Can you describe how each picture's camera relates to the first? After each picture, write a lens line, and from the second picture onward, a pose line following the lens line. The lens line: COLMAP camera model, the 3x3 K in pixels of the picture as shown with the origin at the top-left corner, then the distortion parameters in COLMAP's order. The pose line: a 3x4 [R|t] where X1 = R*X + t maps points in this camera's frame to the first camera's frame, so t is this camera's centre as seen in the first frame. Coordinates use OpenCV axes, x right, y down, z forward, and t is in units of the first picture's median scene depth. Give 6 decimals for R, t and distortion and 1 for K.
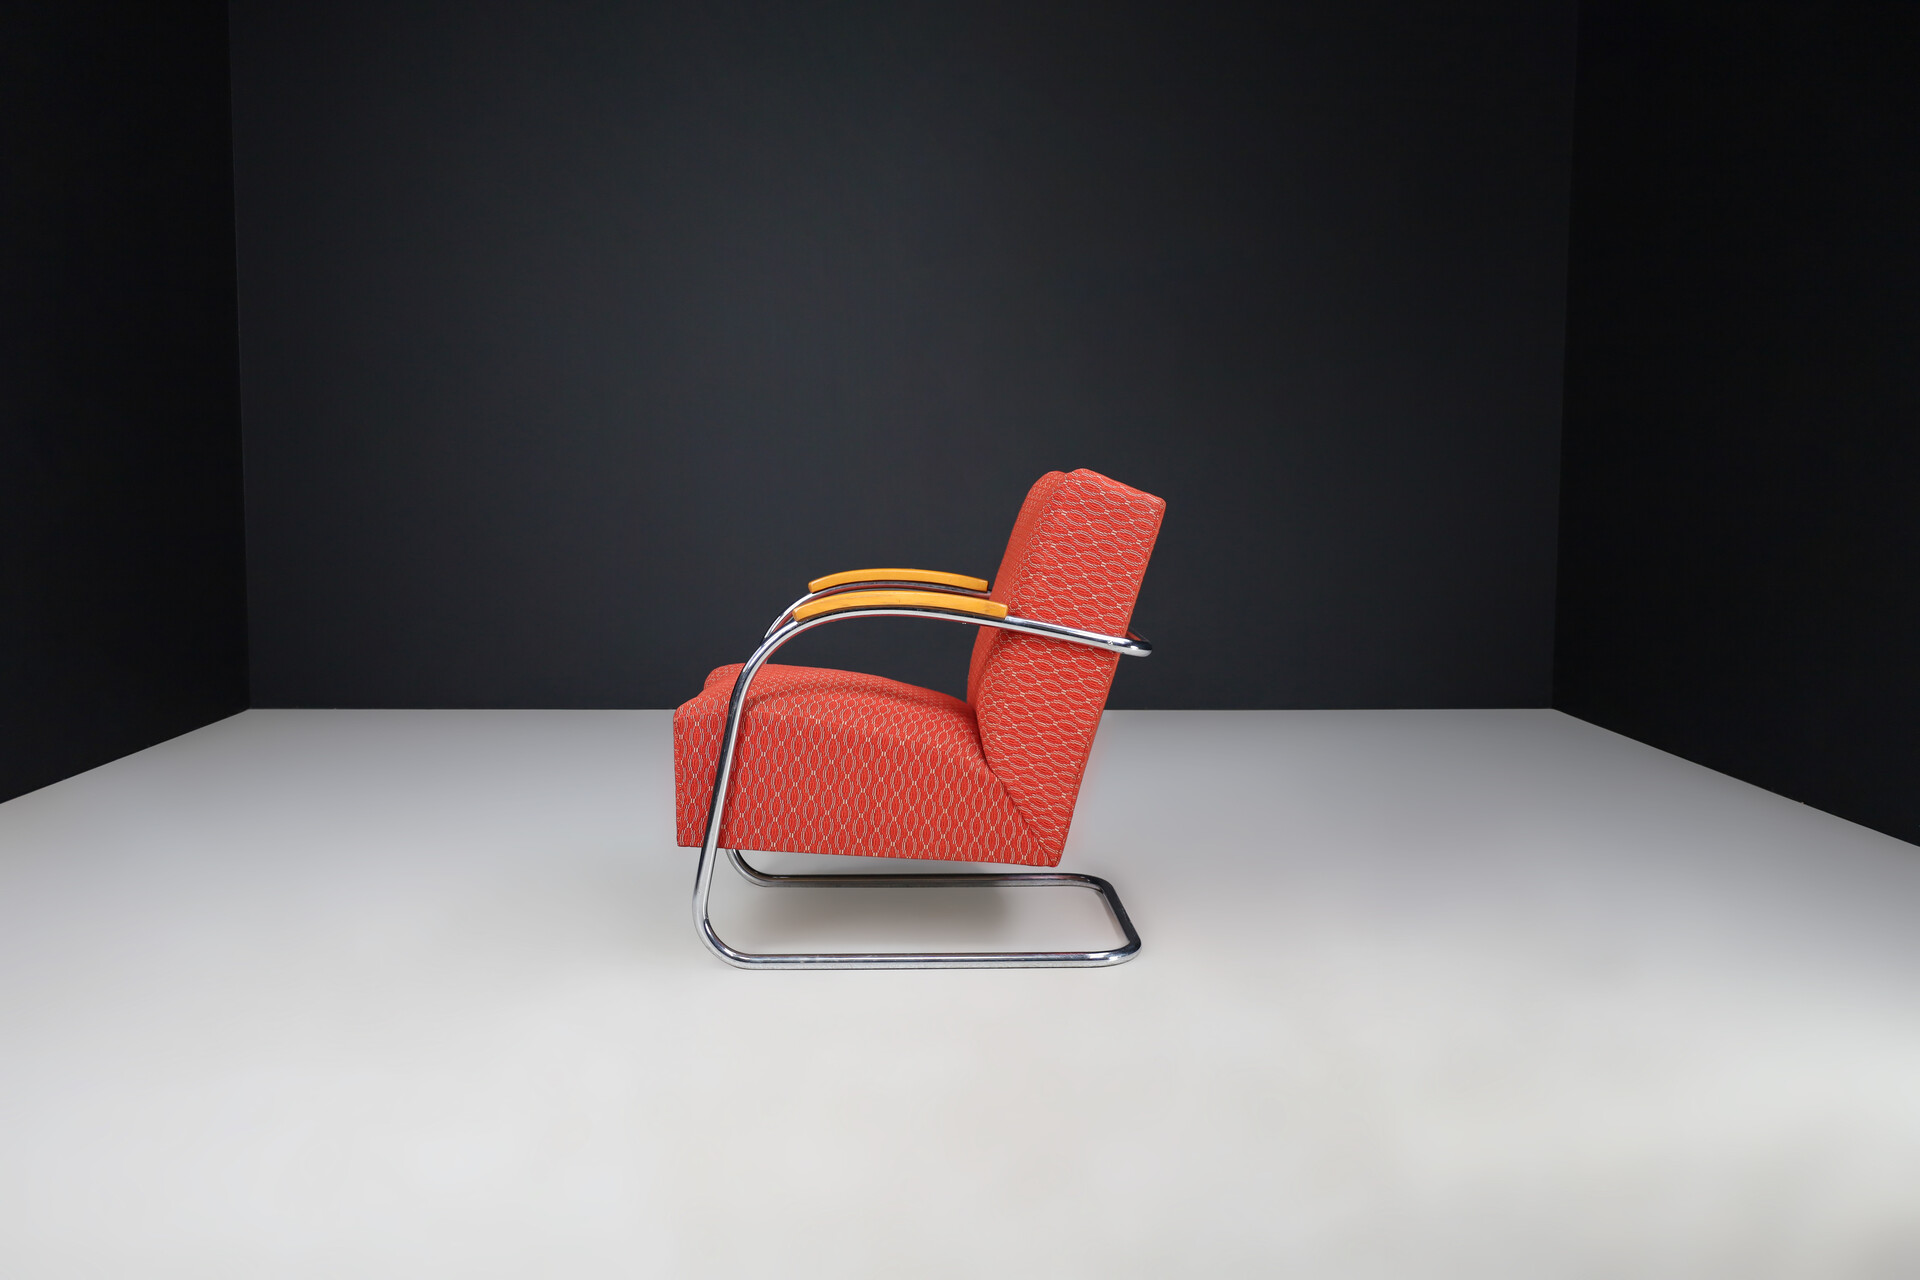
lens RADIAL K [[1938.8, 0, 970.5], [0, 1938.8, 644.3], [0, 0, 1]] dist [0.031275, 0.000000]
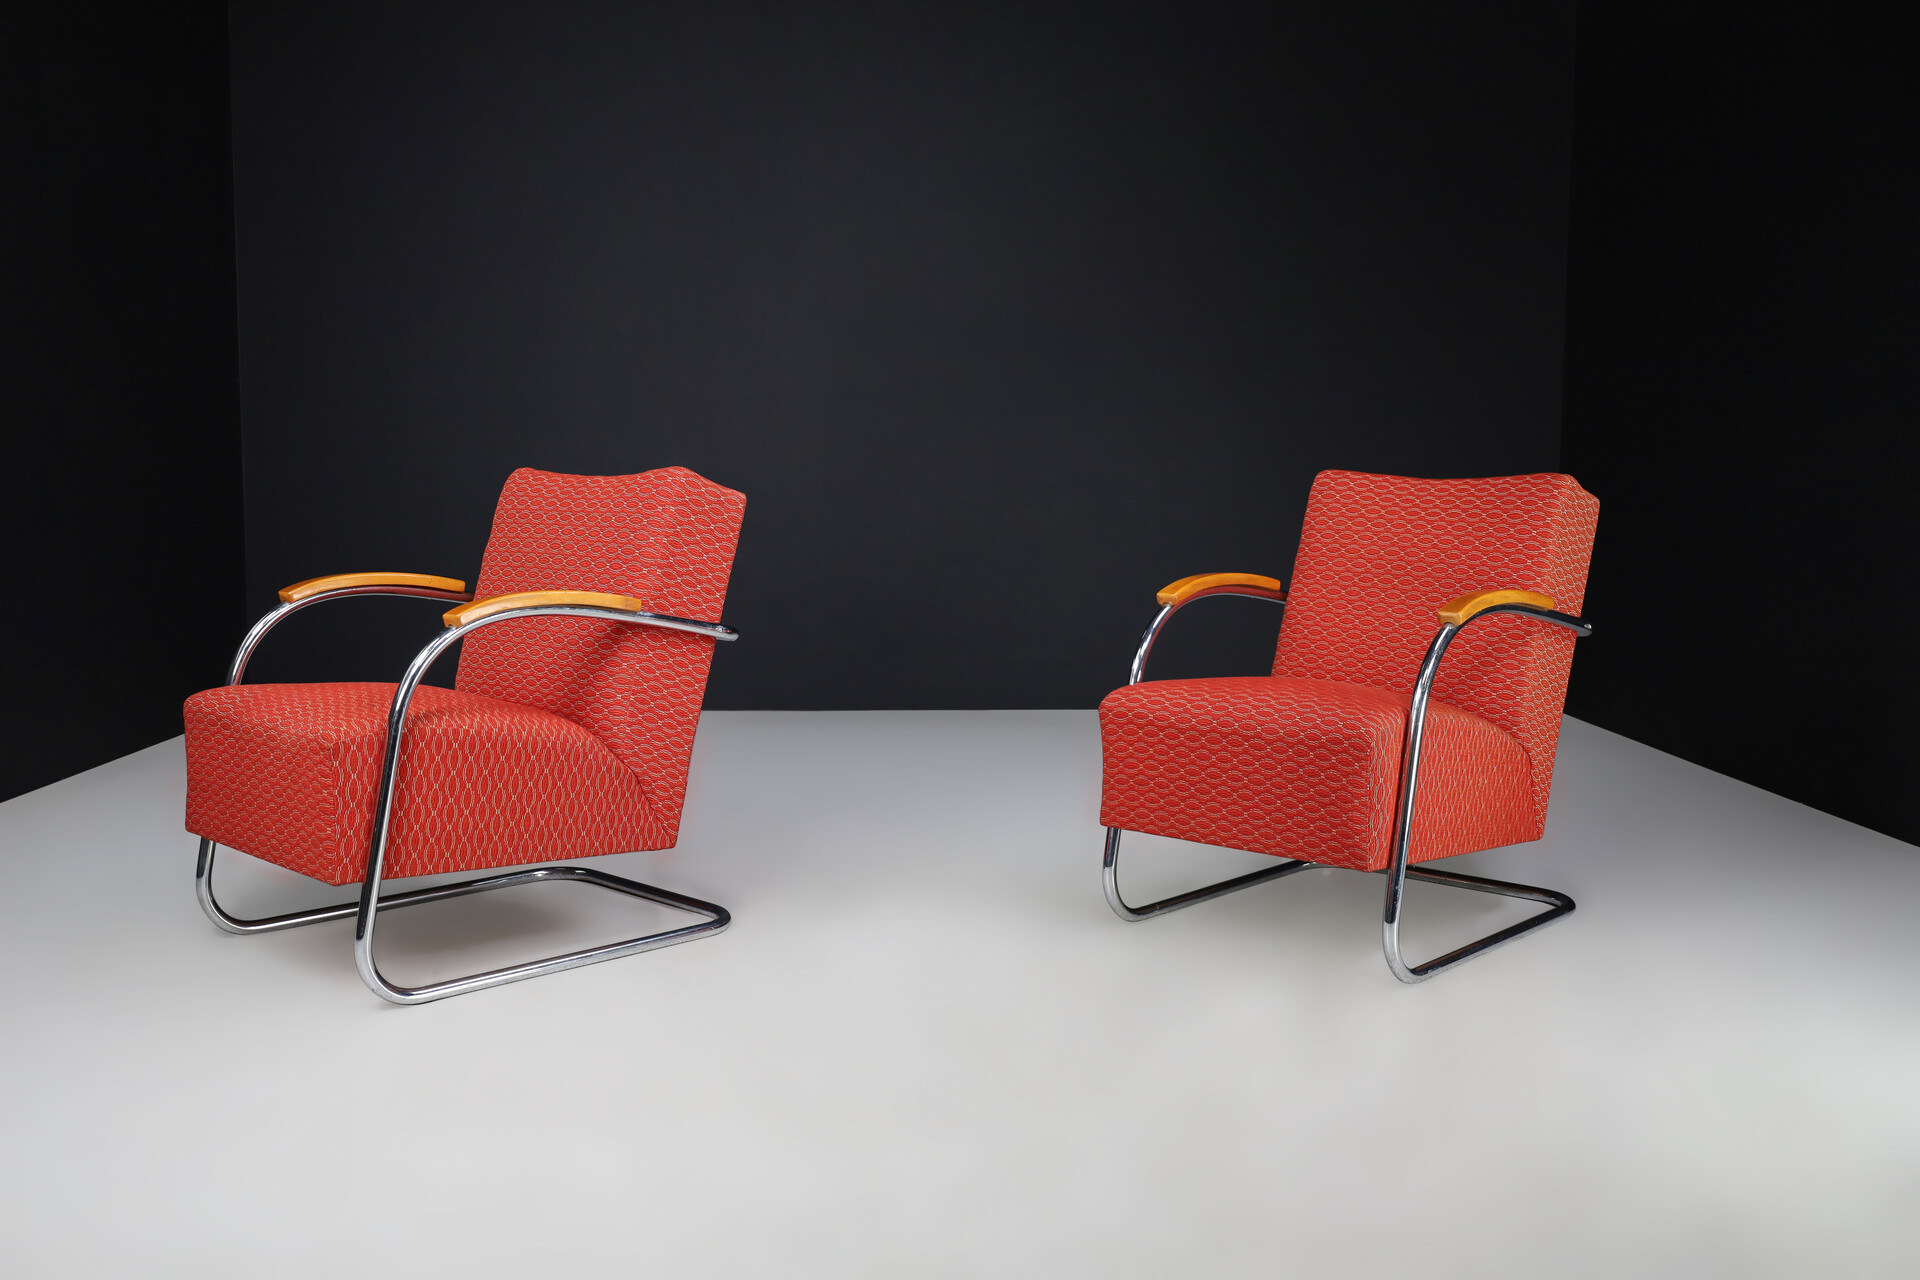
lens RADIAL K [[1938.8, 0, 955.3], [0, 1938.8, 642.4], [0, 0, 1]] dist [0.031275, 0.000000]
pose [[0.688875, -0.066697, 0.721805, -0.603505], [0.060333, 0.997579, 0.034599, -0.022787], [-0.722365, 0.019714, 0.691231, 0.165379]]
